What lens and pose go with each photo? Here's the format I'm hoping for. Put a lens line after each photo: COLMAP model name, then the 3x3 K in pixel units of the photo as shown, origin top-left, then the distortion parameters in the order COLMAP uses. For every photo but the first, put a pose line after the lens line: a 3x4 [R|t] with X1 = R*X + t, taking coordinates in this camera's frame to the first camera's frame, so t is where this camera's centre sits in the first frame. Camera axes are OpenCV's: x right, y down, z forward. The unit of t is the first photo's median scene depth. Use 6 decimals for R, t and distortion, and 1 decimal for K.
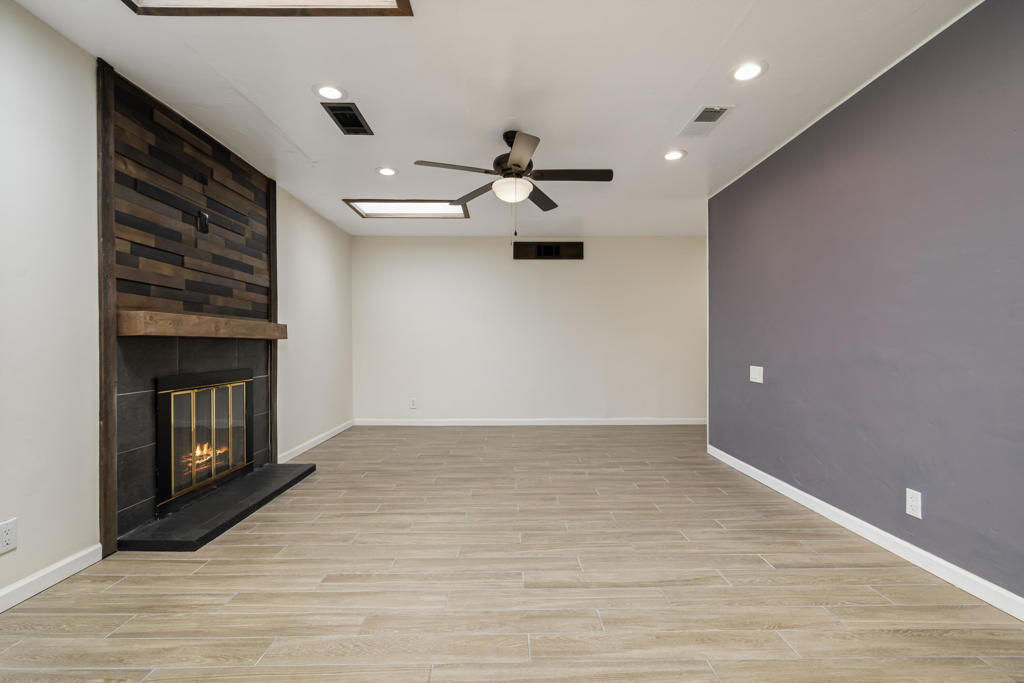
lens RADIAL K [[449.8, 0, 515.2], [0, 449.8, 345.7], [0, 0, 1]] dist [0.000019, -0.000005]
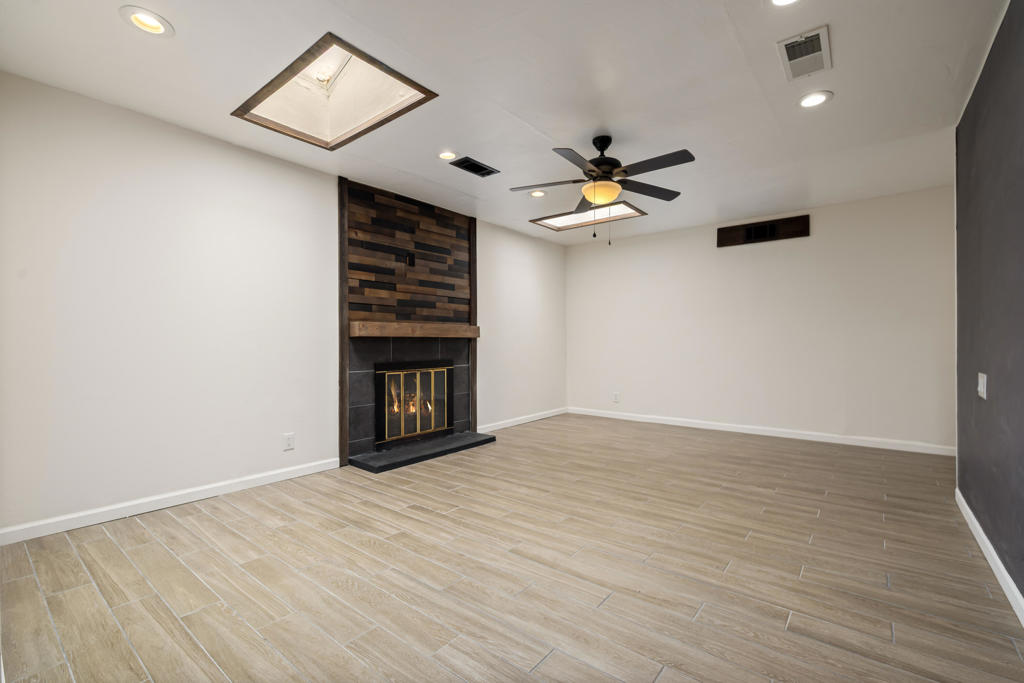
lens RADIAL K [[448.6, 0, 514.8], [0, 448.6, 340.3], [0, 0, 1]] dist [-0.000113, 0.000141]
pose [[0.772246, -0.004594, -0.635308, 0.548163], [0.000703, 0.999979, -0.006377, 0.001940], [0.635324, 0.004478, 0.772233, 0.081926]]
